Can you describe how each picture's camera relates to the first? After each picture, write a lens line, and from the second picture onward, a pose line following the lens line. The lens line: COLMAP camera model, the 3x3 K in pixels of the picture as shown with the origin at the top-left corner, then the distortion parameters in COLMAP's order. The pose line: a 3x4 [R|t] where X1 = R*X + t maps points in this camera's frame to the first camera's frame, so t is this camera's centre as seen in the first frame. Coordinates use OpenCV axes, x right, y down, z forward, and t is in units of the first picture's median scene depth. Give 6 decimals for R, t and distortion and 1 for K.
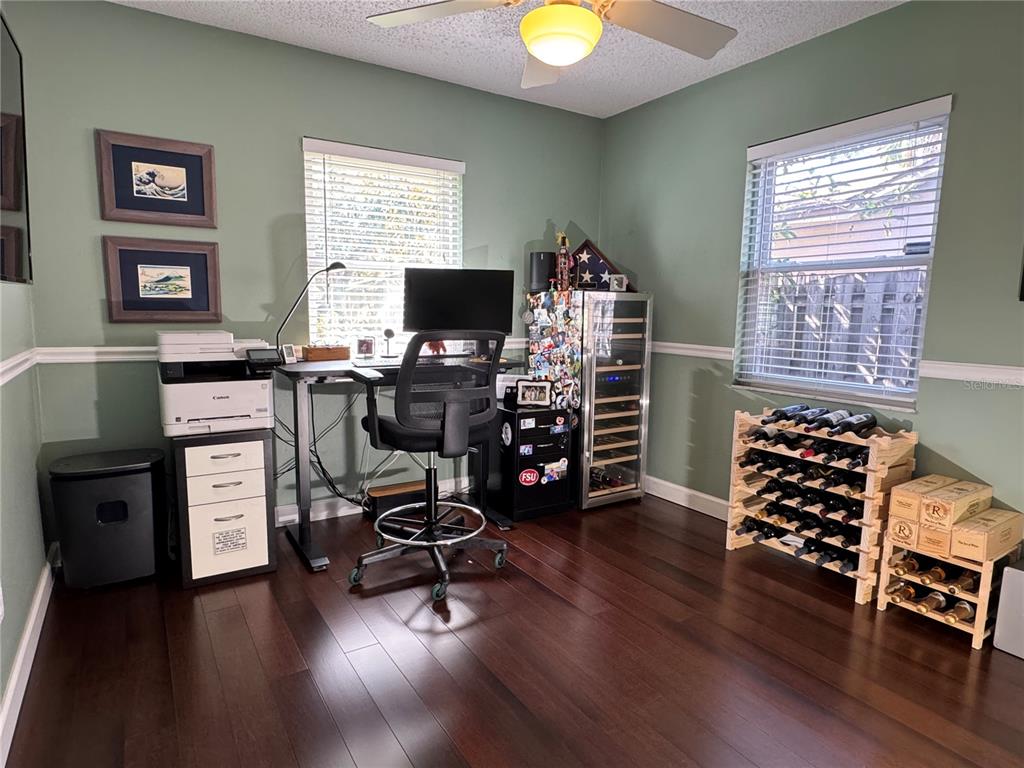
lens RADIAL K [[591.2, 0, 510.8], [0, 591.2, 385.8], [0, 0, 1]] dist [-0.008515, -0.000217]
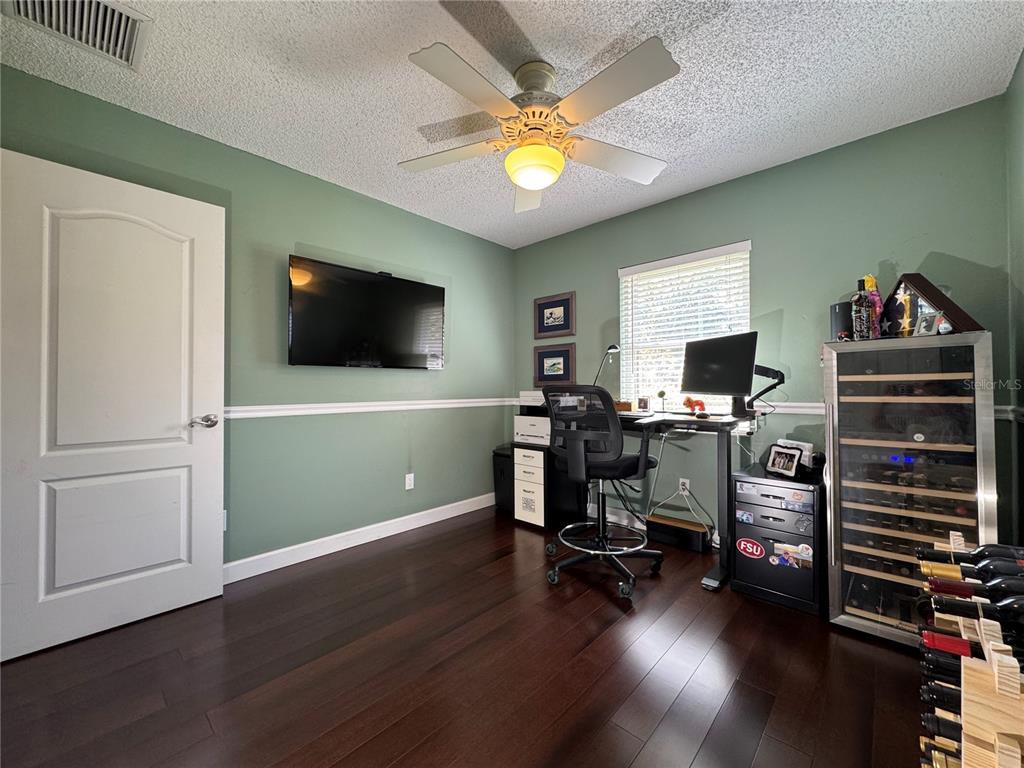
lens RADIAL K [[409.6, 0, 510.9], [0, 409.6, 384.0], [0, 0, 1]] dist [0.001338, 0.000501]
pose [[0.257879, -0.027352, -0.965790, 0.614276], [-0.120358, 0.990904, -0.060201, -0.018254], [0.958651, 0.131765, 0.252242, 0.483202]]
